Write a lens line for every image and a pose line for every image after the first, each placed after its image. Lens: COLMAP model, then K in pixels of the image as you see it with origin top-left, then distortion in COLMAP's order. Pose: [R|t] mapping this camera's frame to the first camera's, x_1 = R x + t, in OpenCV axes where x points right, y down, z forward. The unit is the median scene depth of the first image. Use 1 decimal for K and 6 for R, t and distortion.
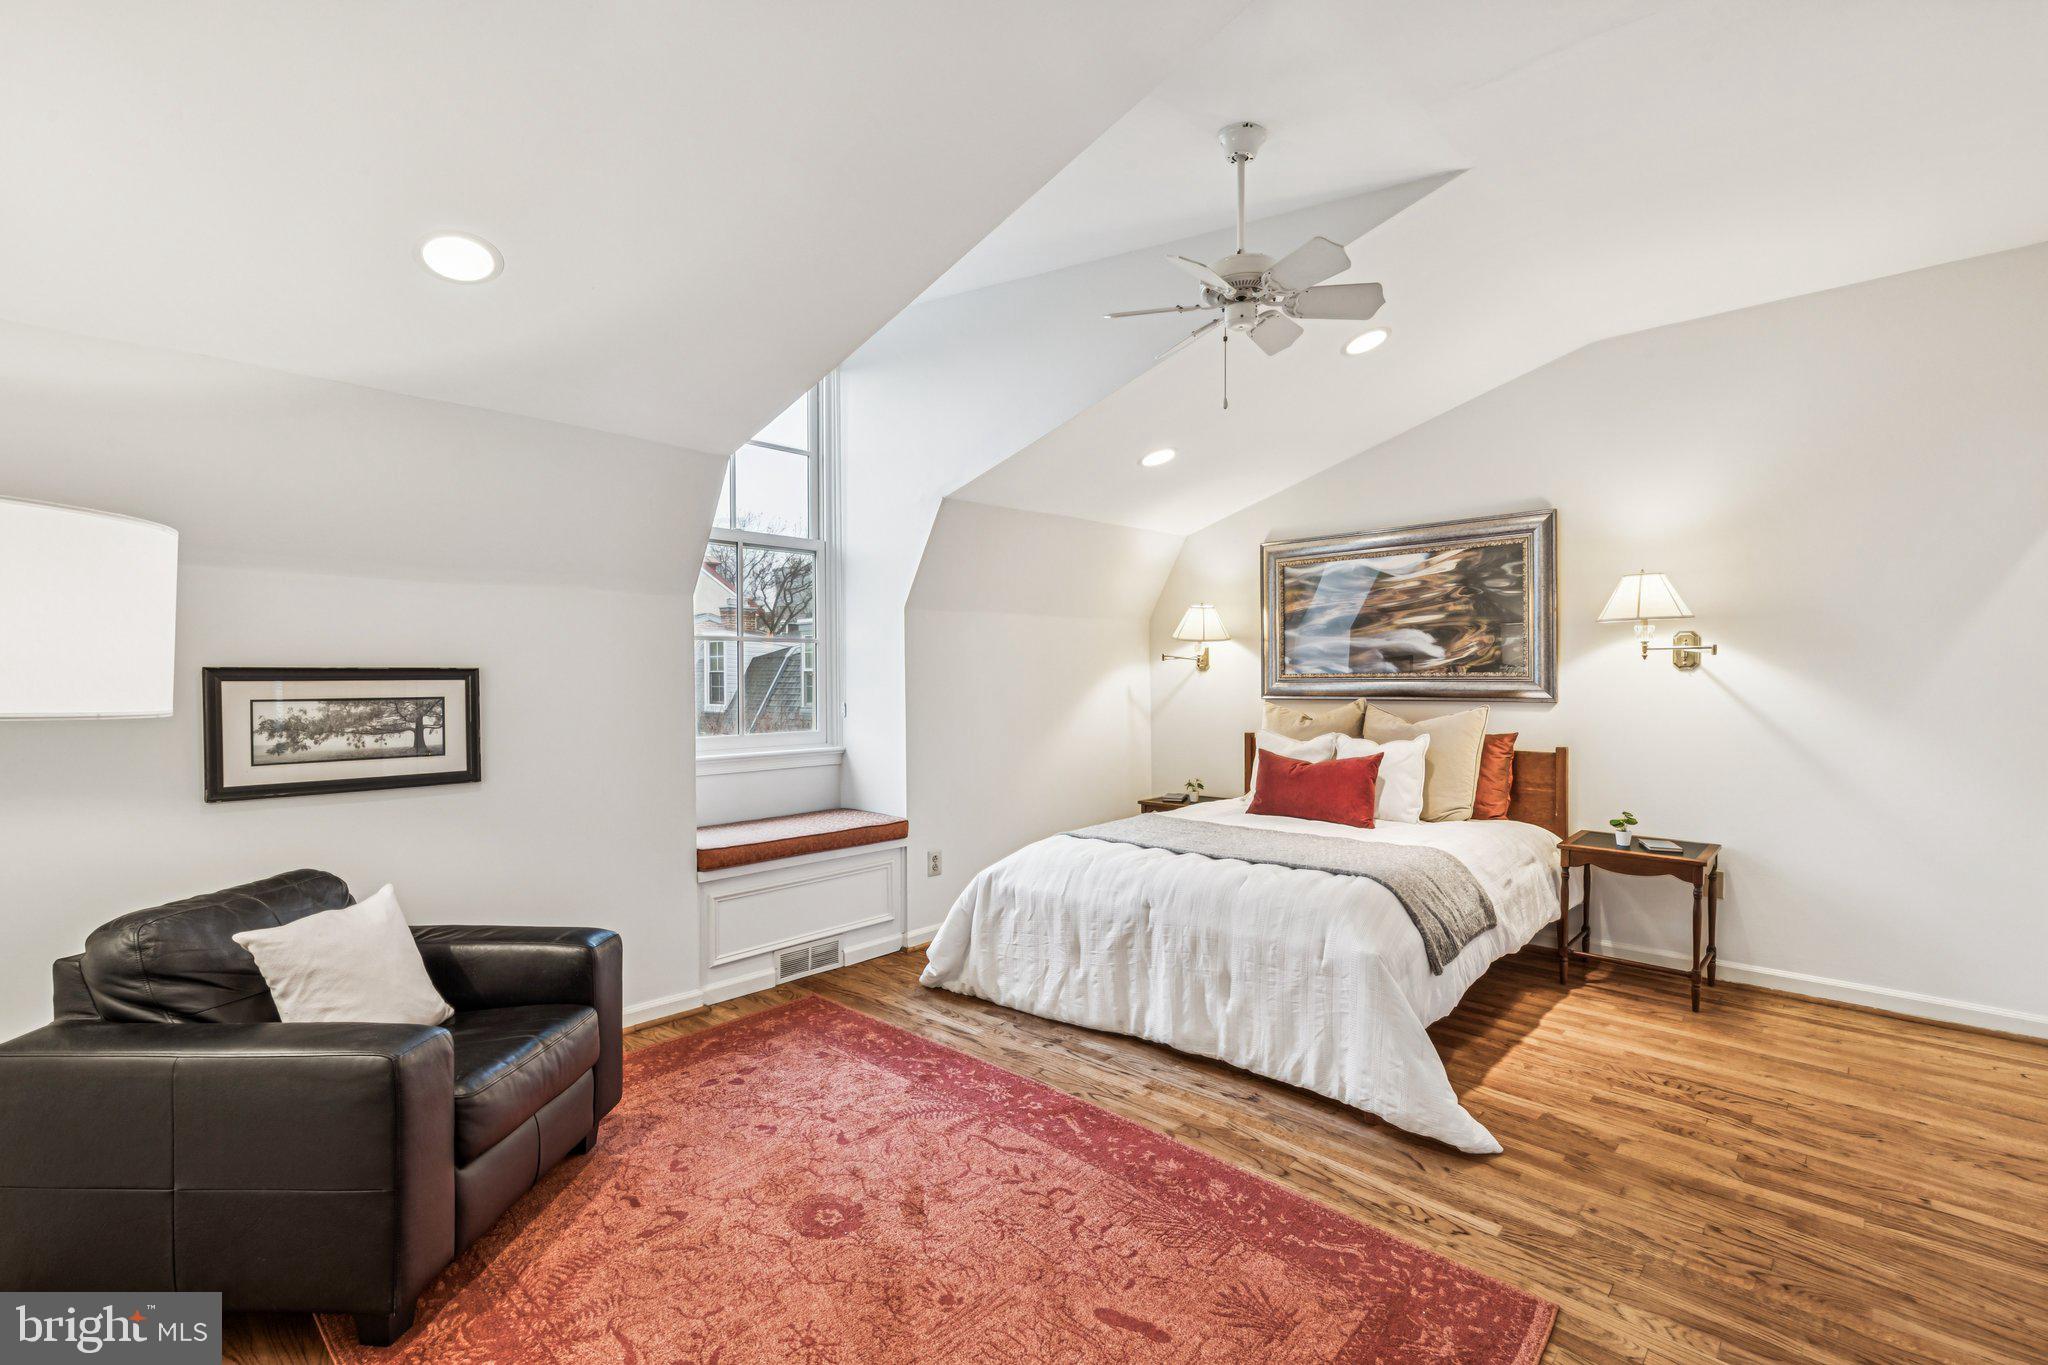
lens RADIAL K [[919.4, 0, 1030.0], [0, 919.4, 681.8], [0, 0, 1]] dist [0.004923, -0.000396]
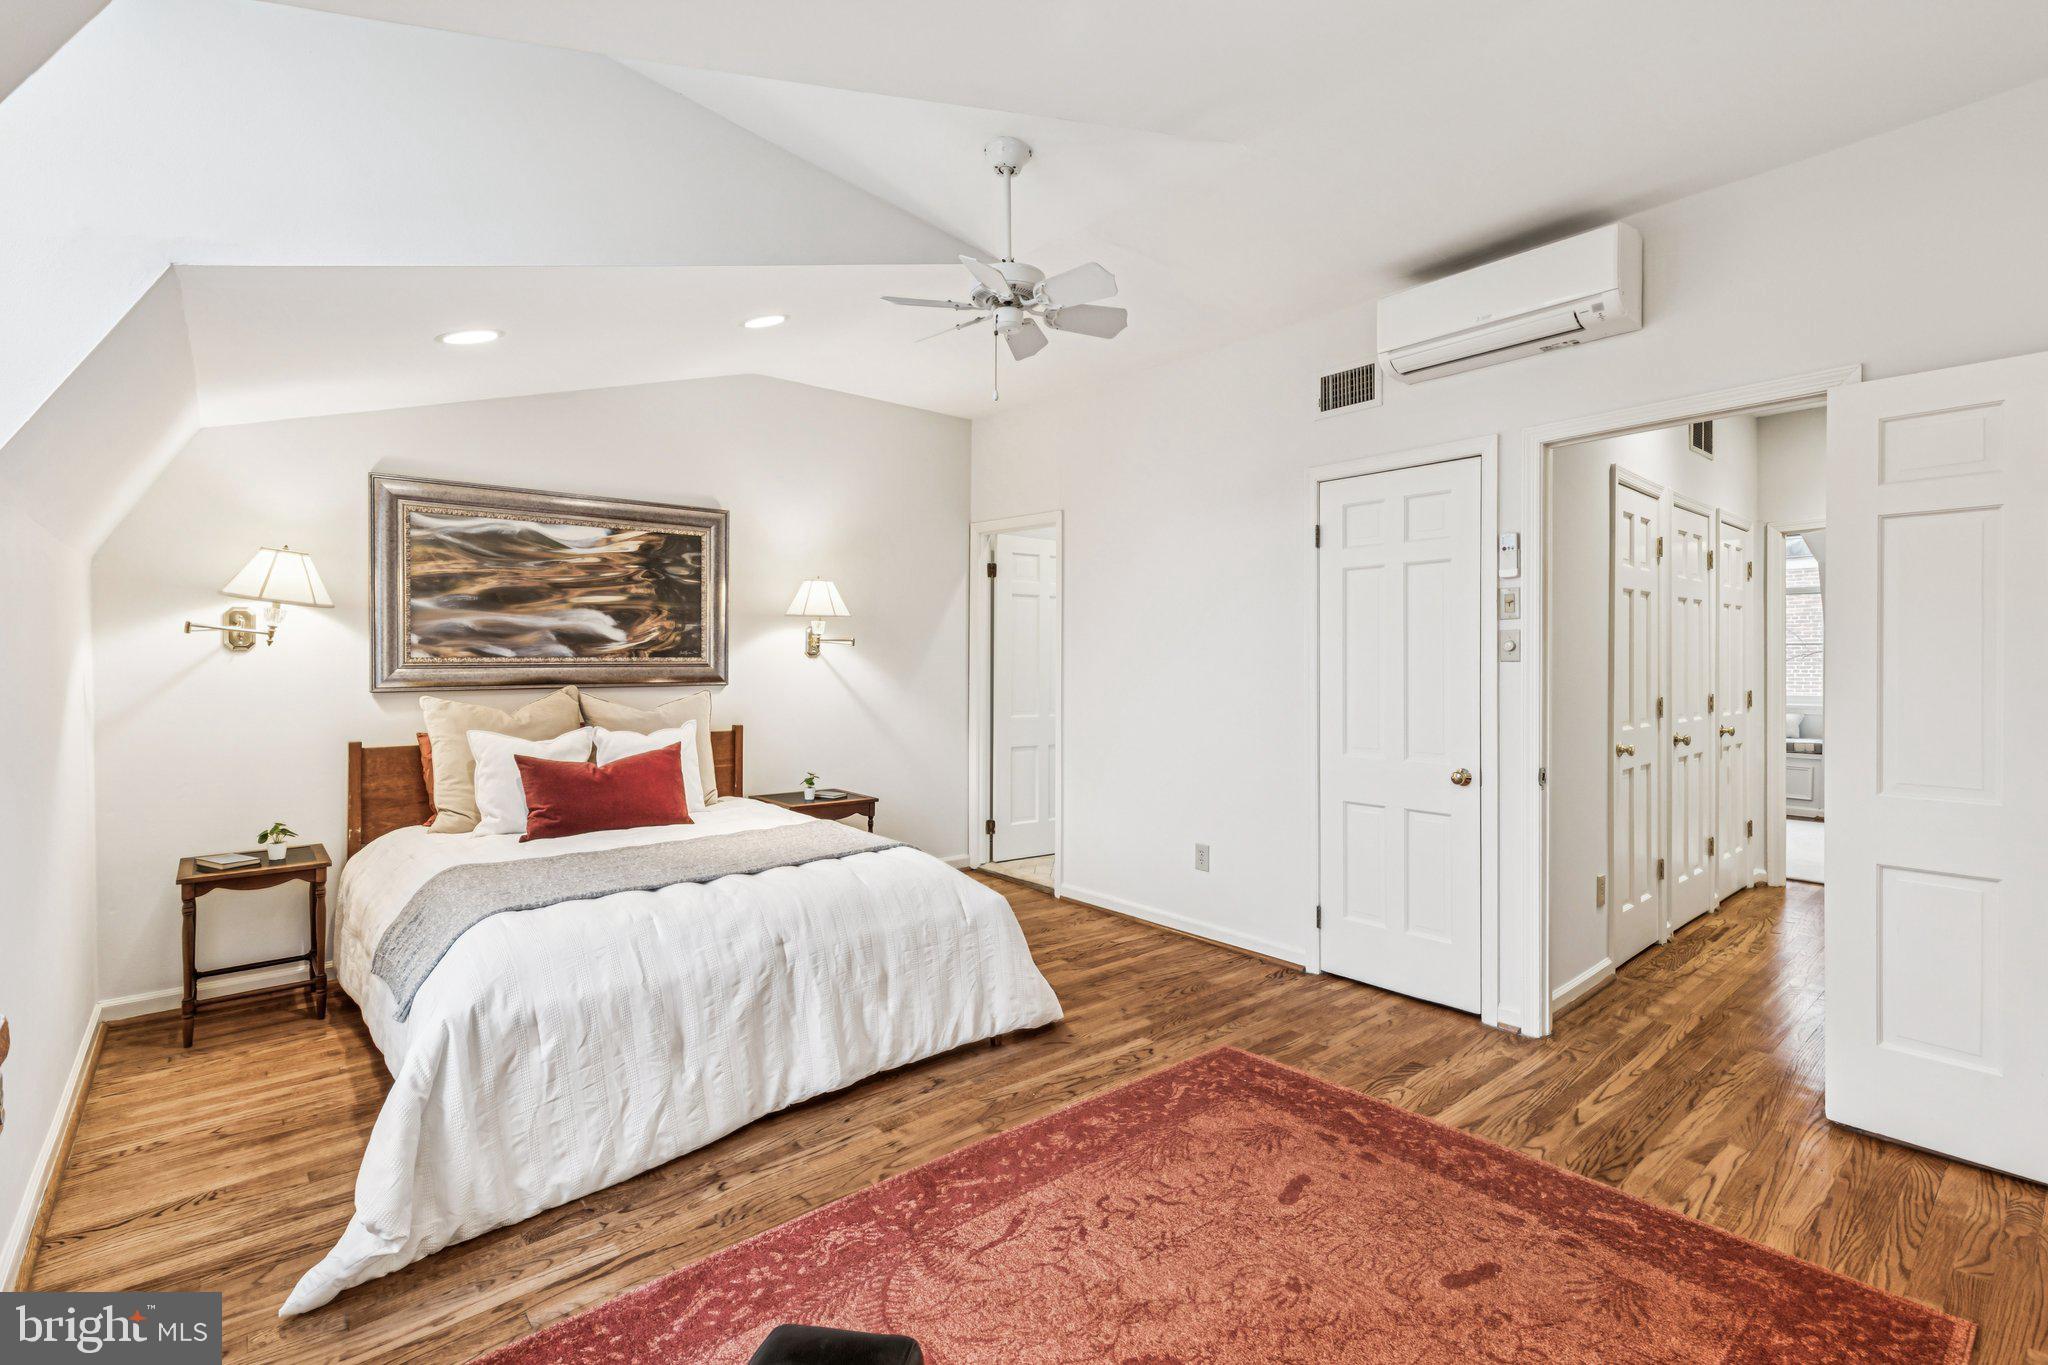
lens RADIAL K [[919.4, 0, 1030.0], [0, 919.4, 681.8], [0, 0, 1]] dist [0.004923, -0.000396]
pose [[0.113023, -0.015194, 0.993476, -0.561810], [0.008000, 0.999865, 0.014382, 0.005560], [-0.993560, 0.006322, 0.113130, 0.604544]]
